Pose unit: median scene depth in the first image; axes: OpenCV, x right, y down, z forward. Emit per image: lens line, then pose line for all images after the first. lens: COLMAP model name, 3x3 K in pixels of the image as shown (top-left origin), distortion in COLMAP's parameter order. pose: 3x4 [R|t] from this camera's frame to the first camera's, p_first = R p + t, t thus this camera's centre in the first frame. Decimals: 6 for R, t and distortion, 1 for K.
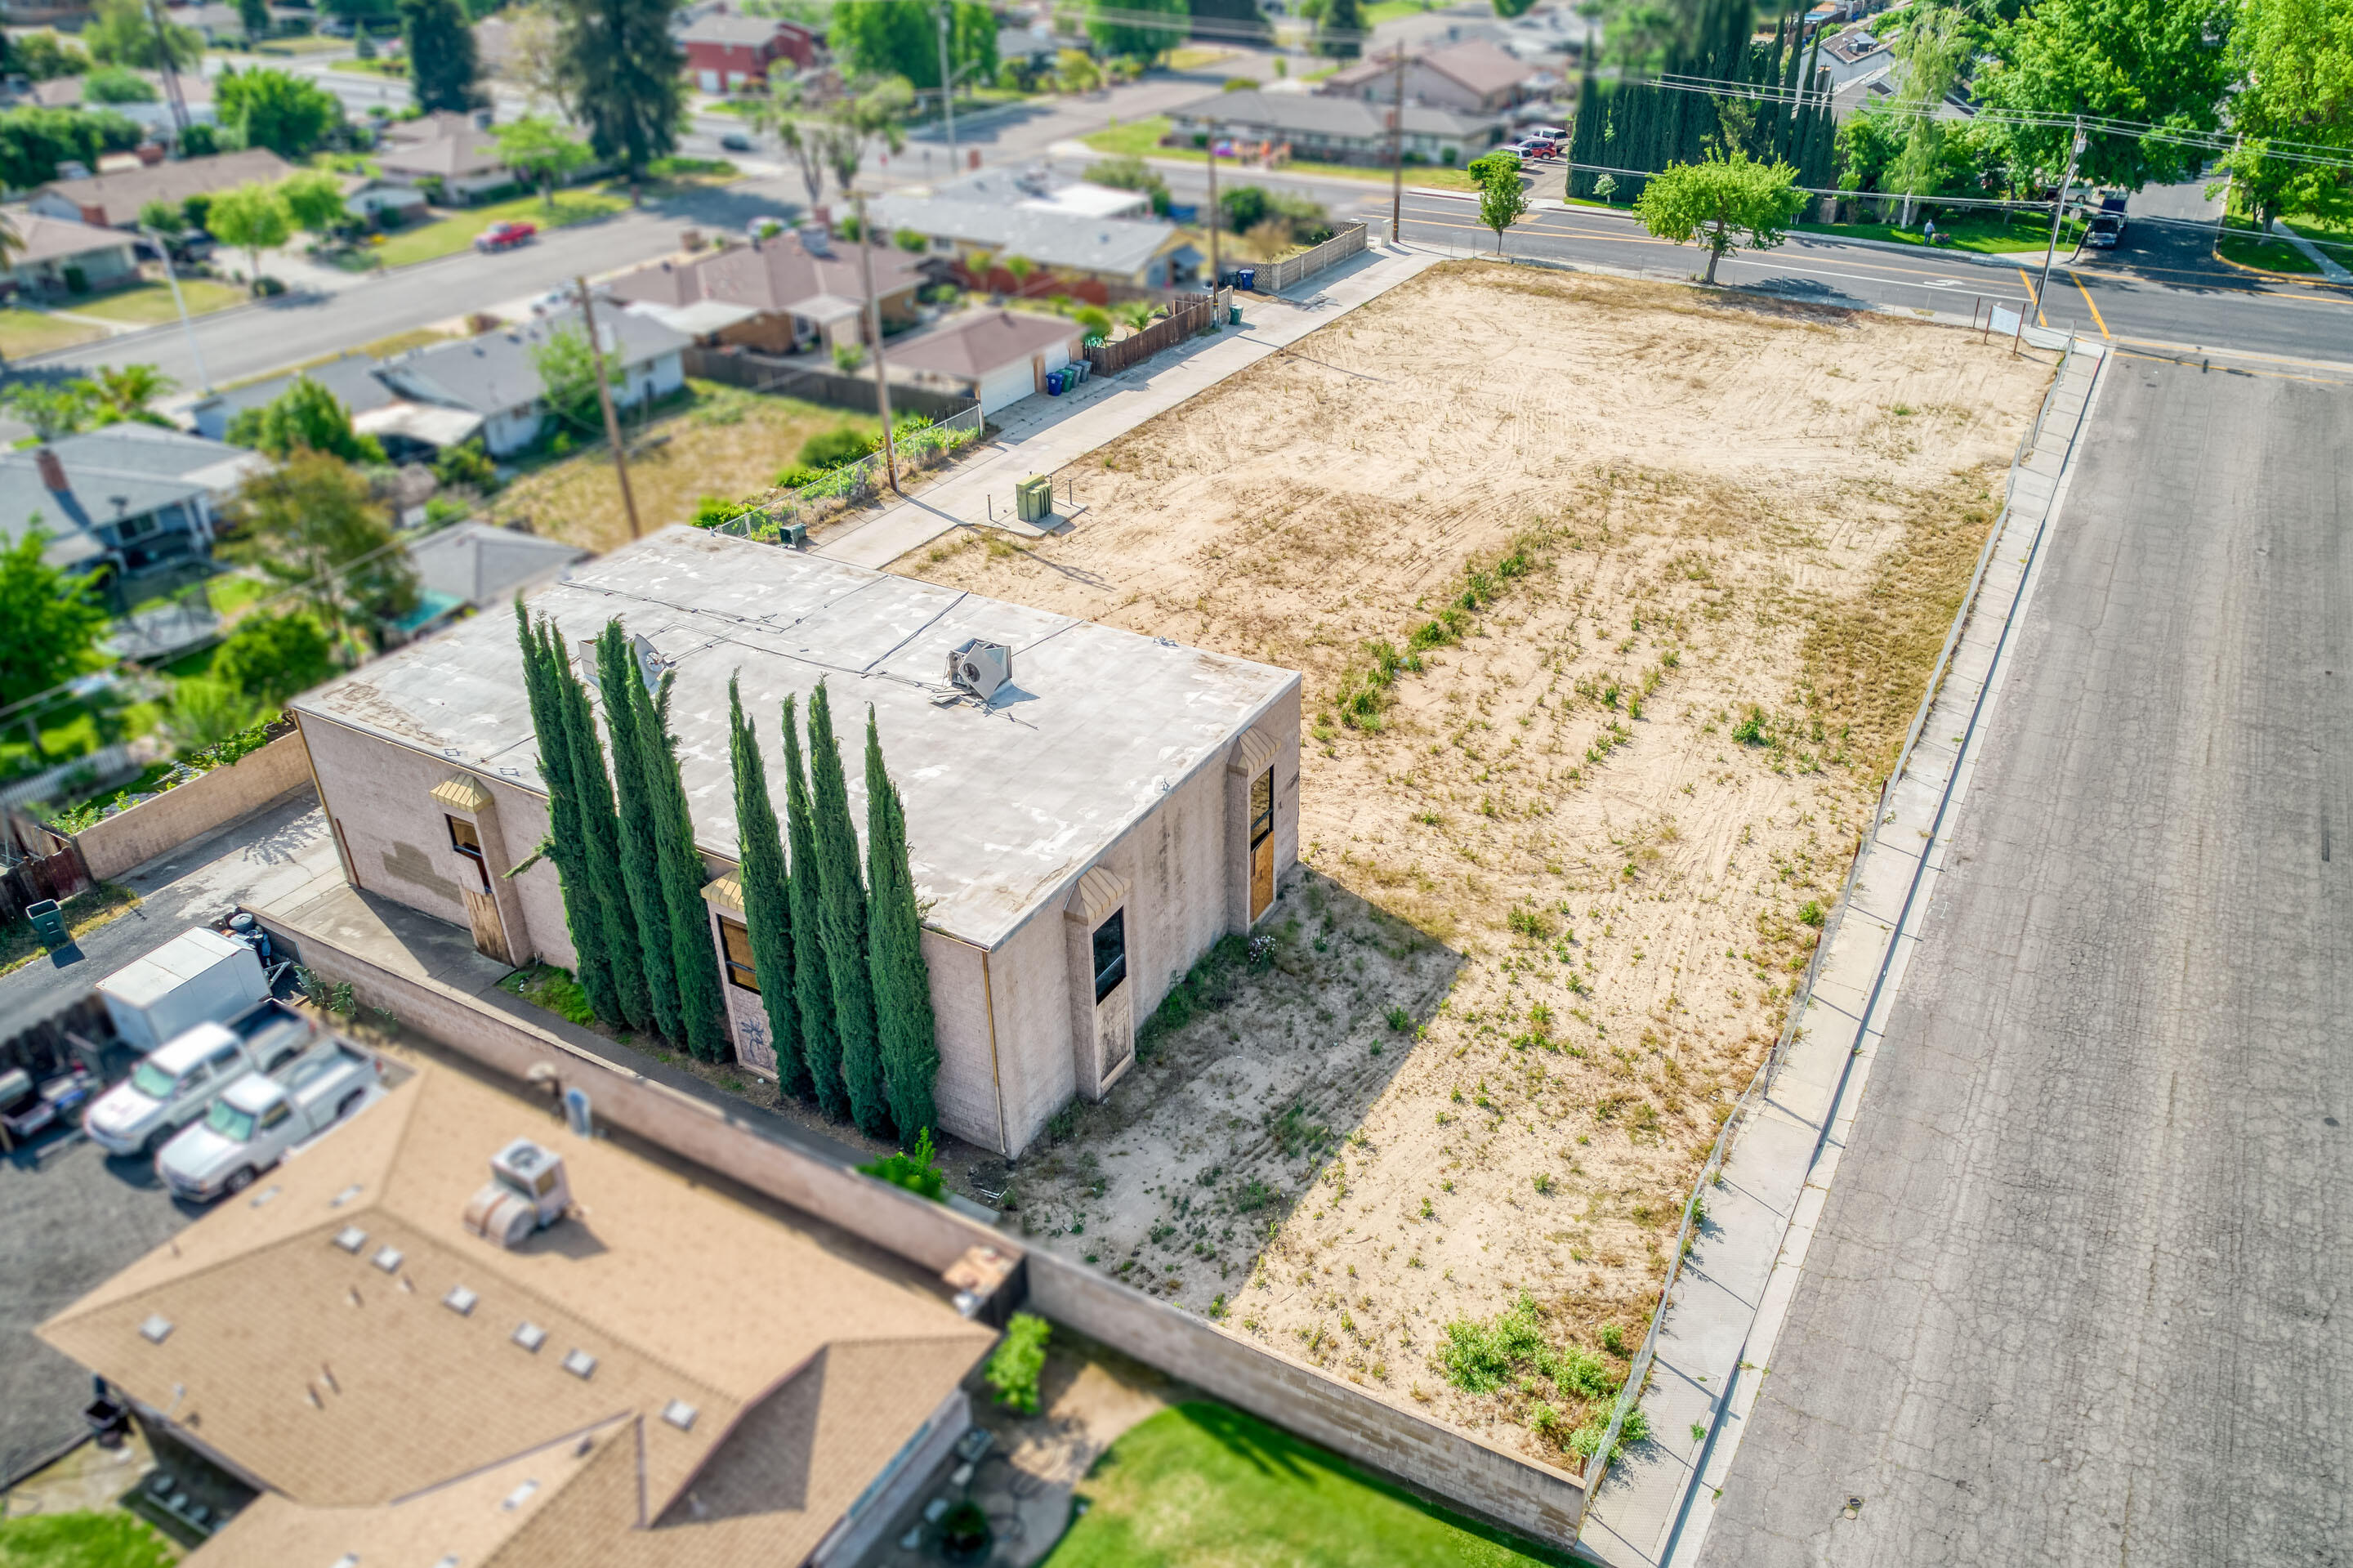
lens RADIAL K [[1738.7, 0, 1215.6], [0, 1738.7, 786.5], [0, 0, 1]] dist [-0.043954, 0.006178]
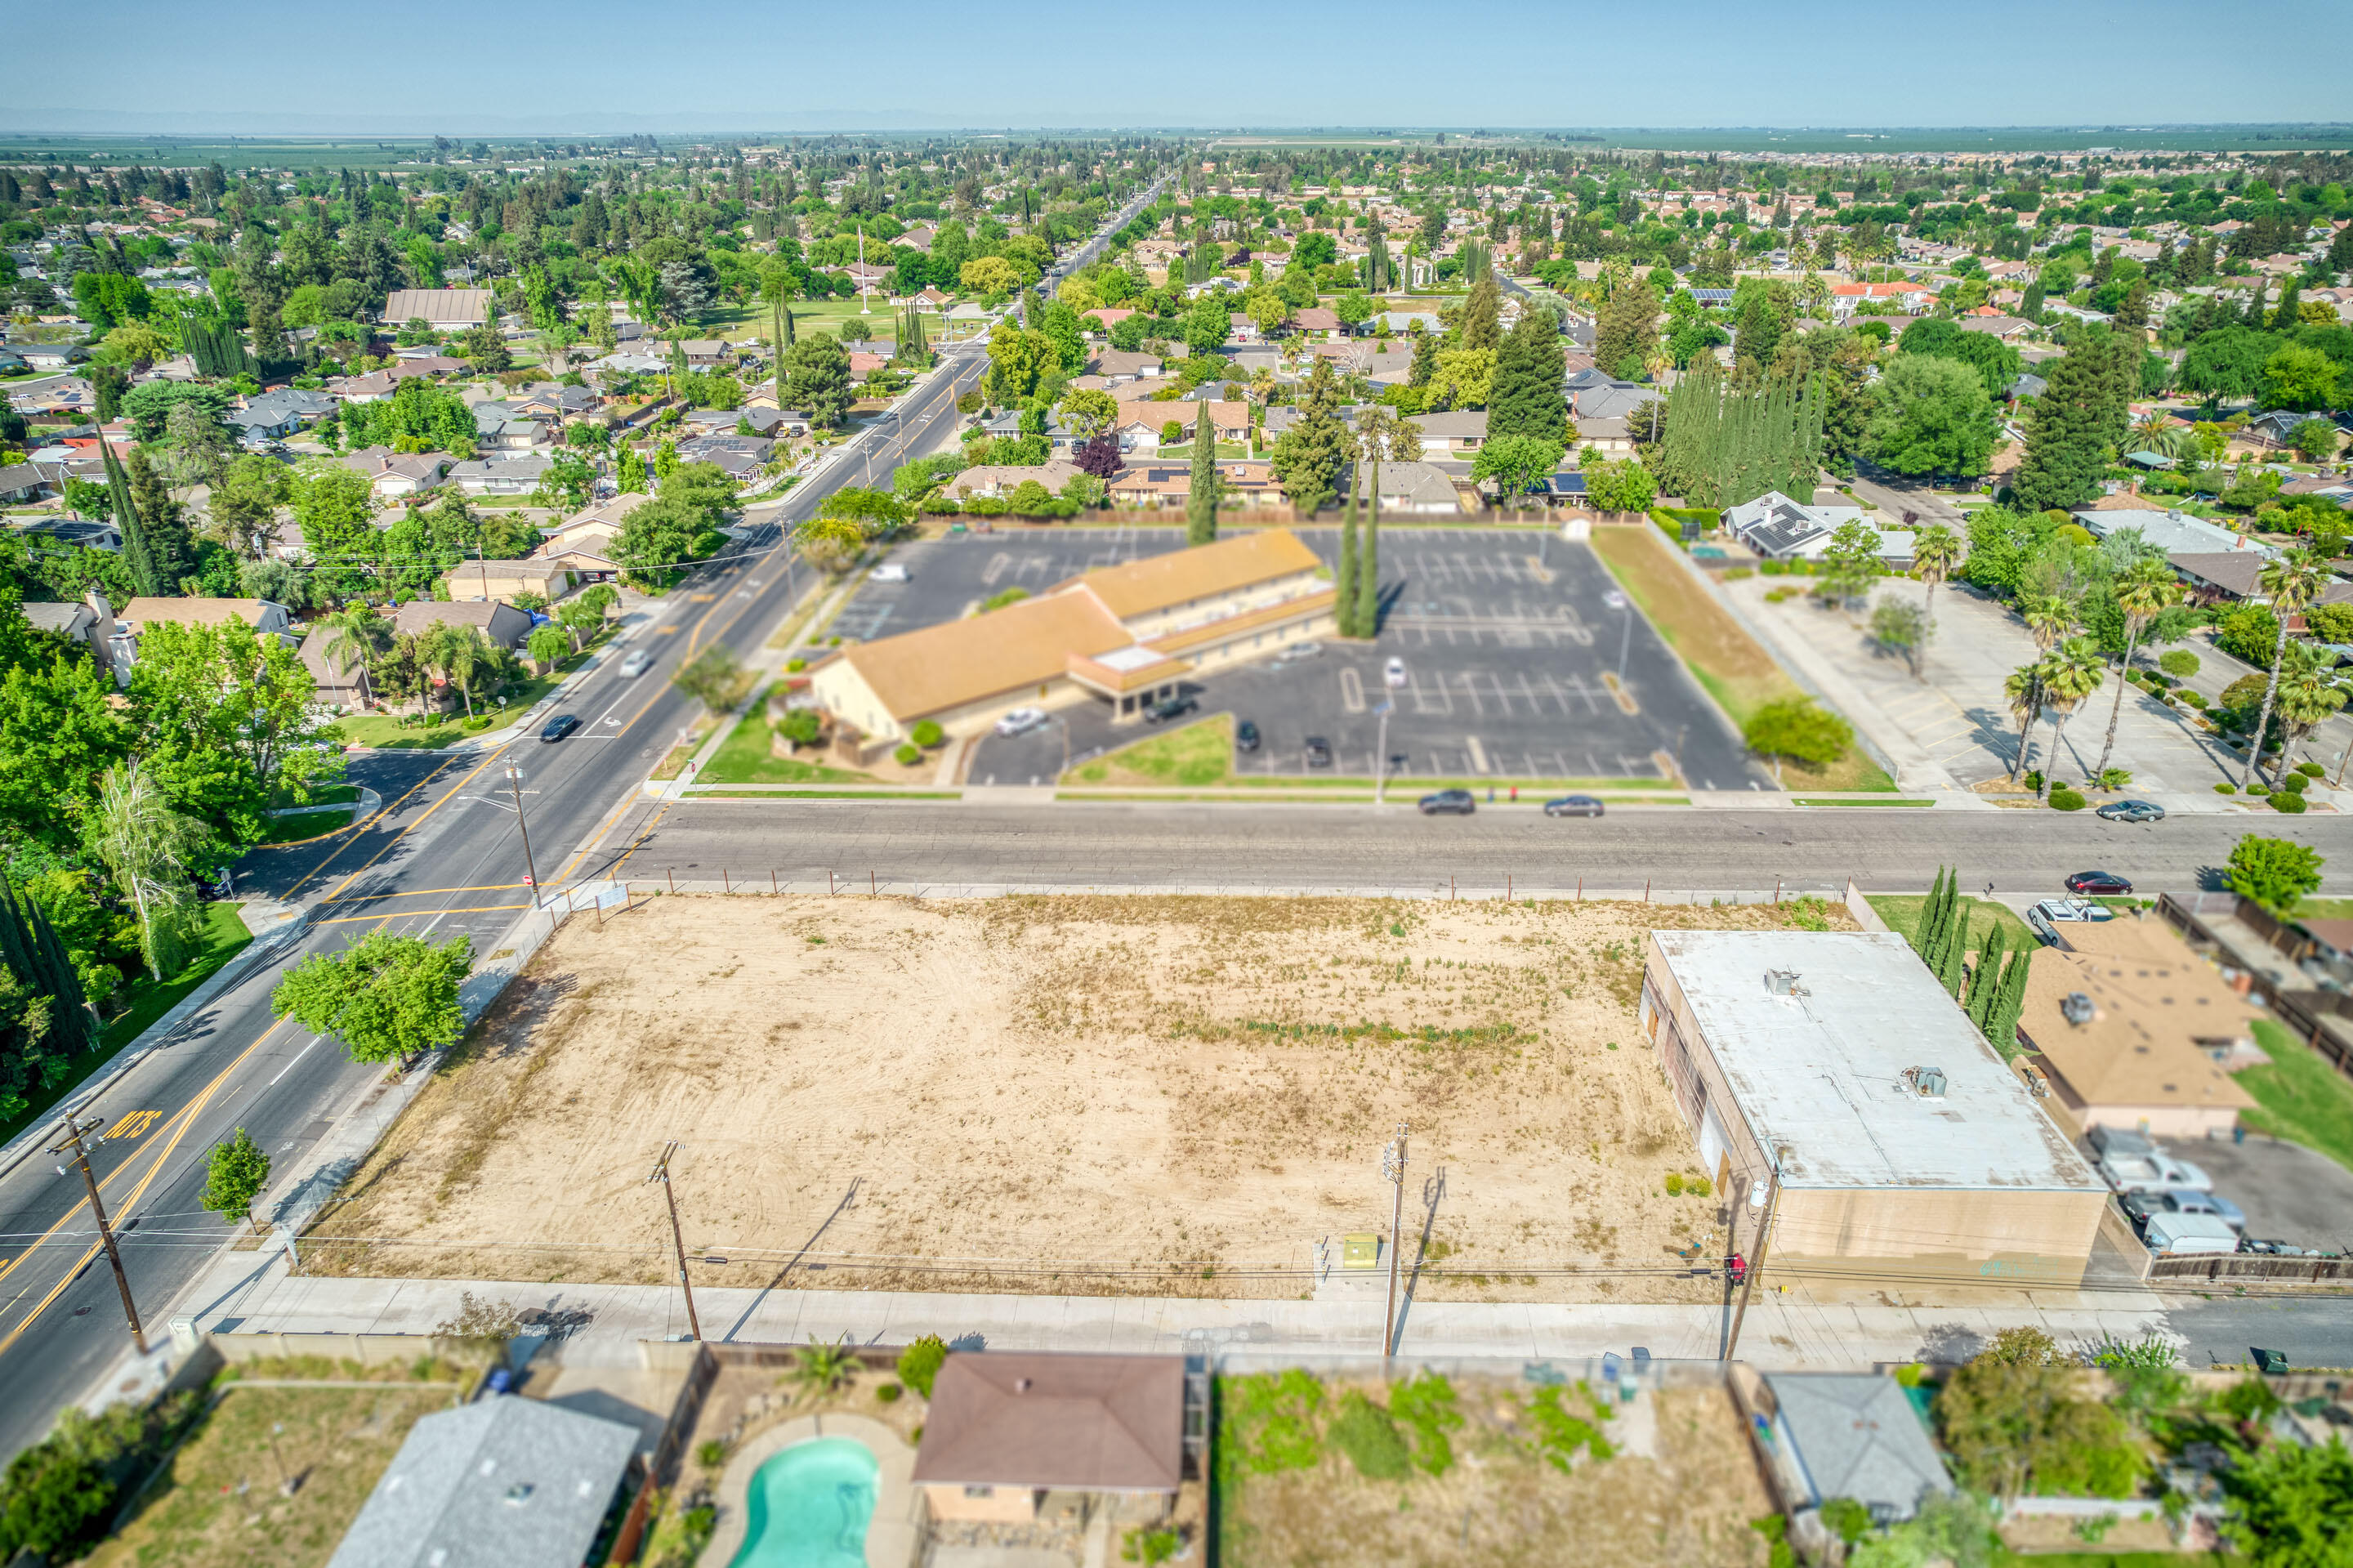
lens RADIAL K [[1515.7, 0, 1176.5], [0, 1515.7, 784.0], [0, 0, 1]] dist [-0.074795, 0.085911]
pose [[-0.455891, -0.362459, 0.812888, -0.780277], [0.451376, 0.693001, 0.562147, -1.038114], [-0.767087, 0.623196, -0.152328, 1.121509]]
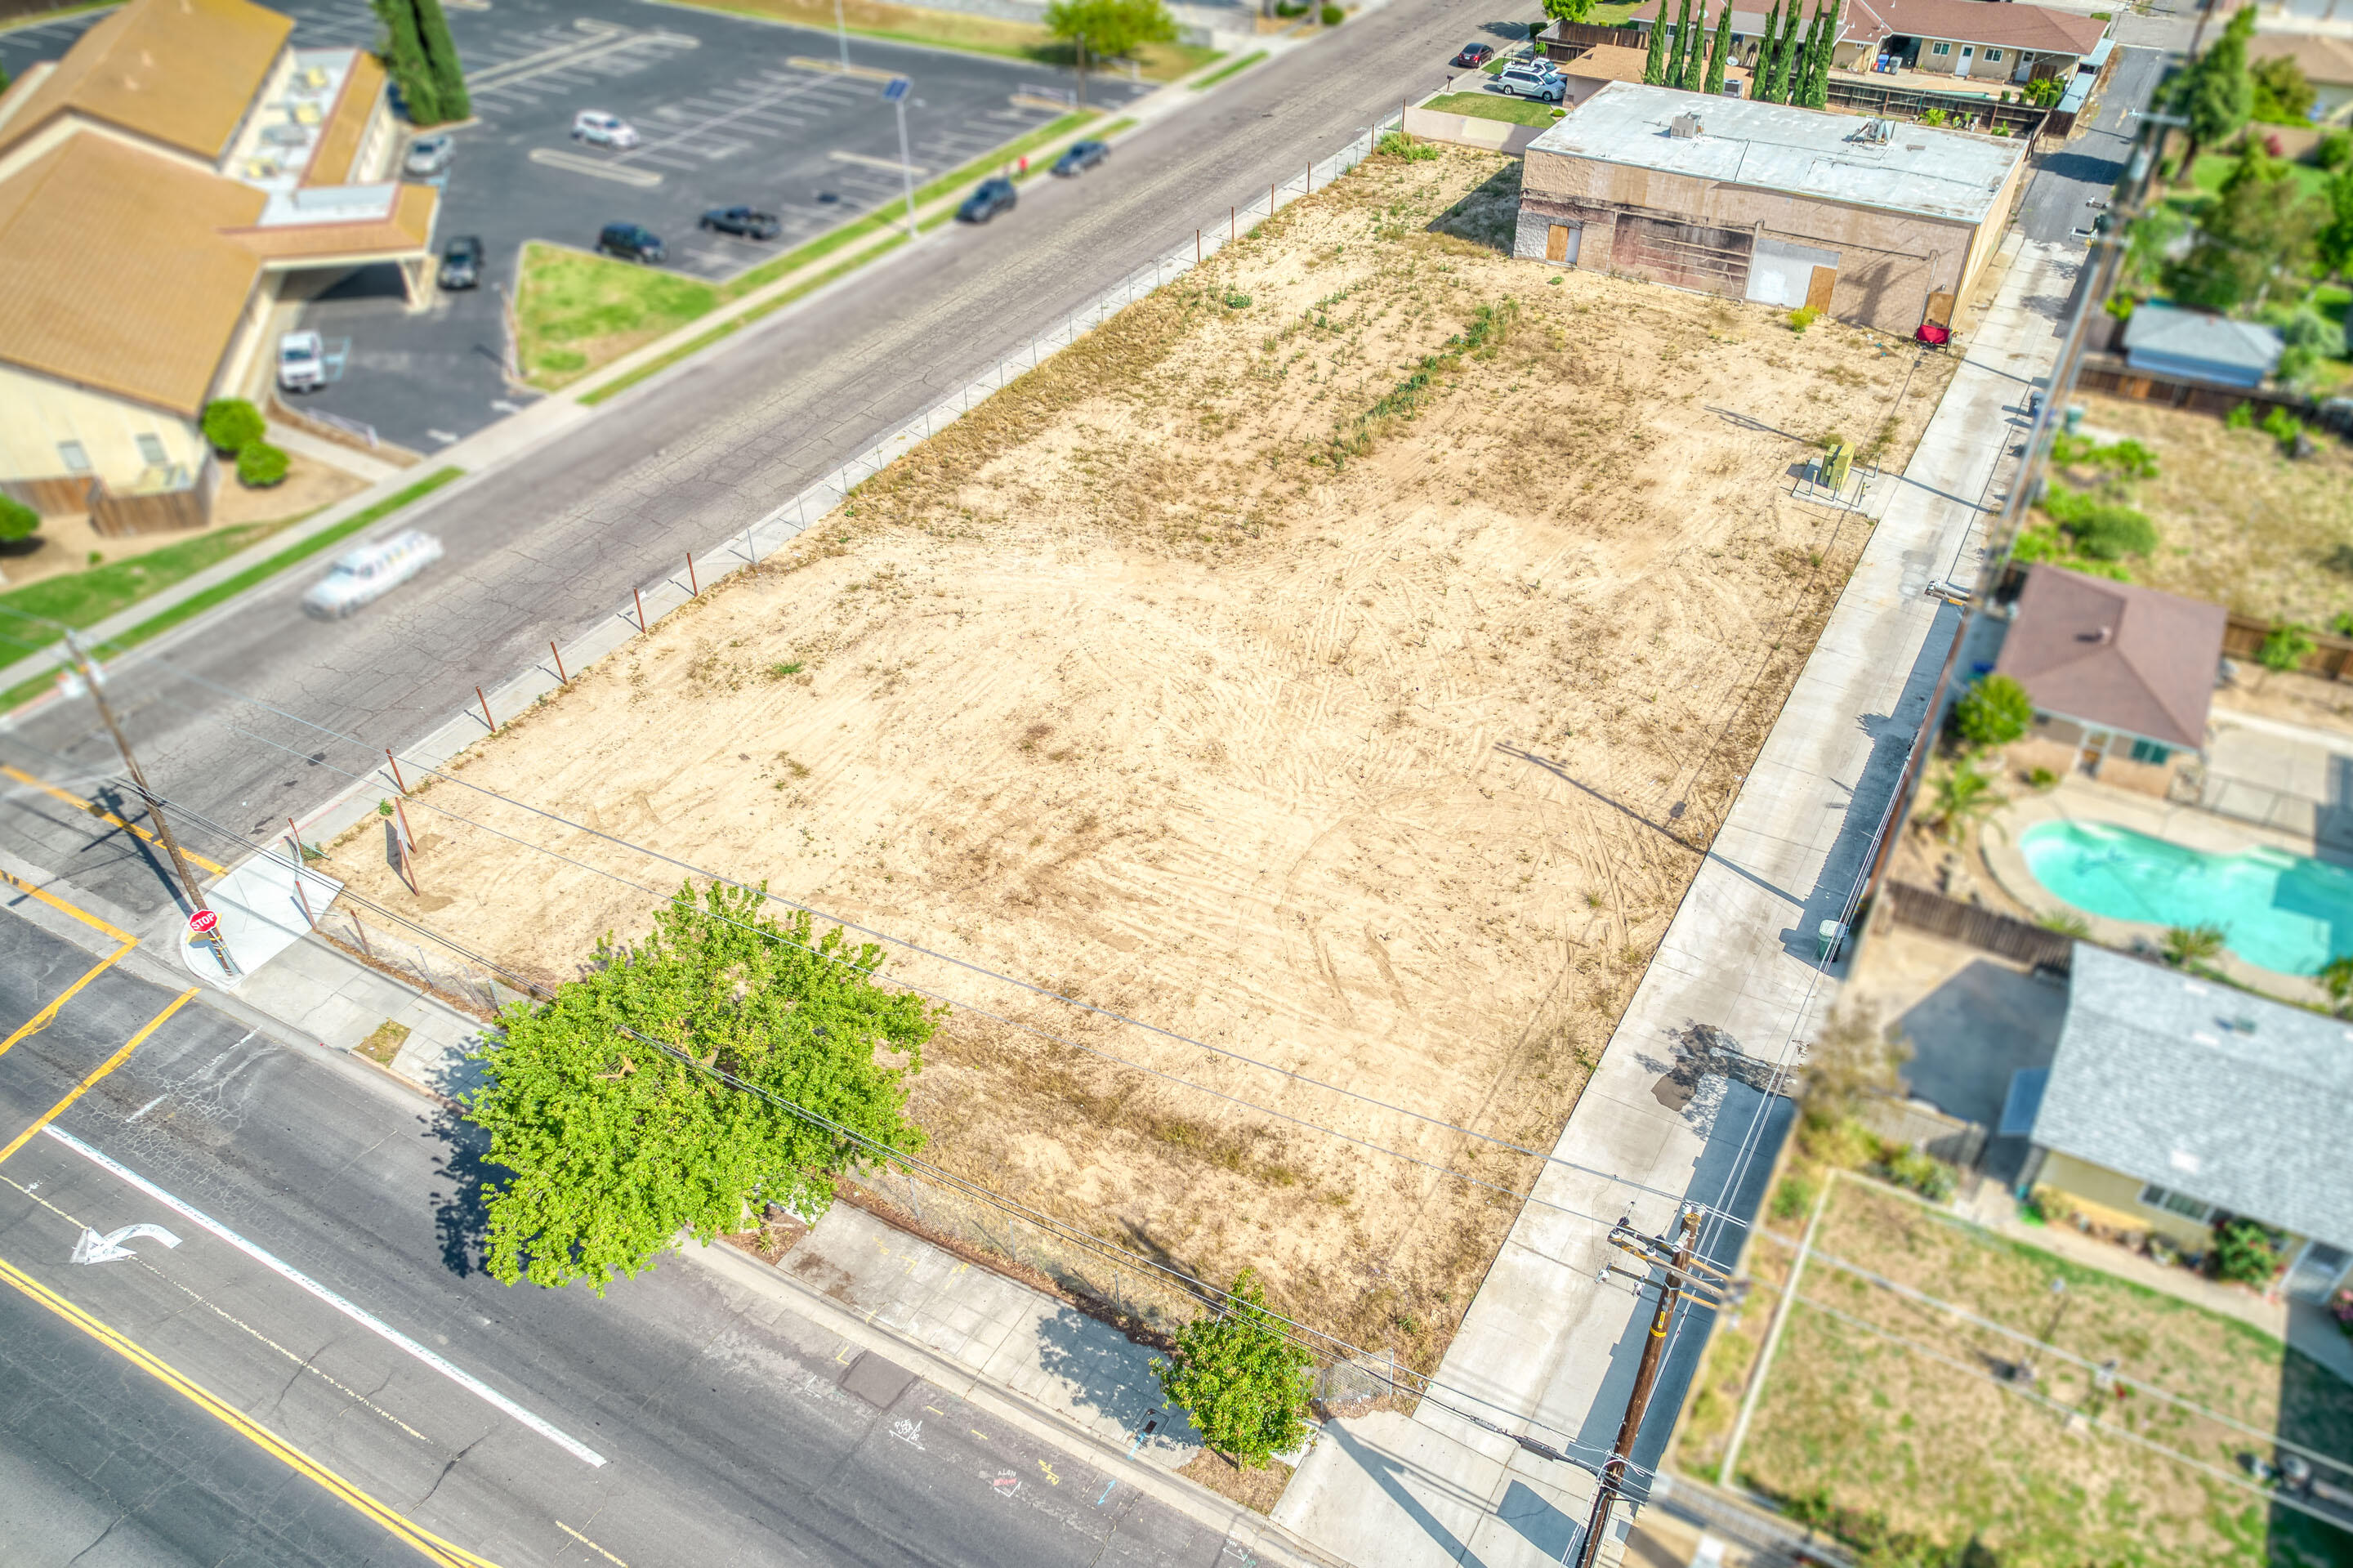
lens RADIAL K [[1725.7, 0, 1208.5], [0, 1725.7, 907.3], [0, 0, 1]] dist [-0.073810, 0.084211]
pose [[-0.999992, -0.000041, -0.004065, 0.283551], [-0.003851, 0.329437, 0.944170, -1.086365], [0.001300, 0.944177, -0.329435, 1.675205]]
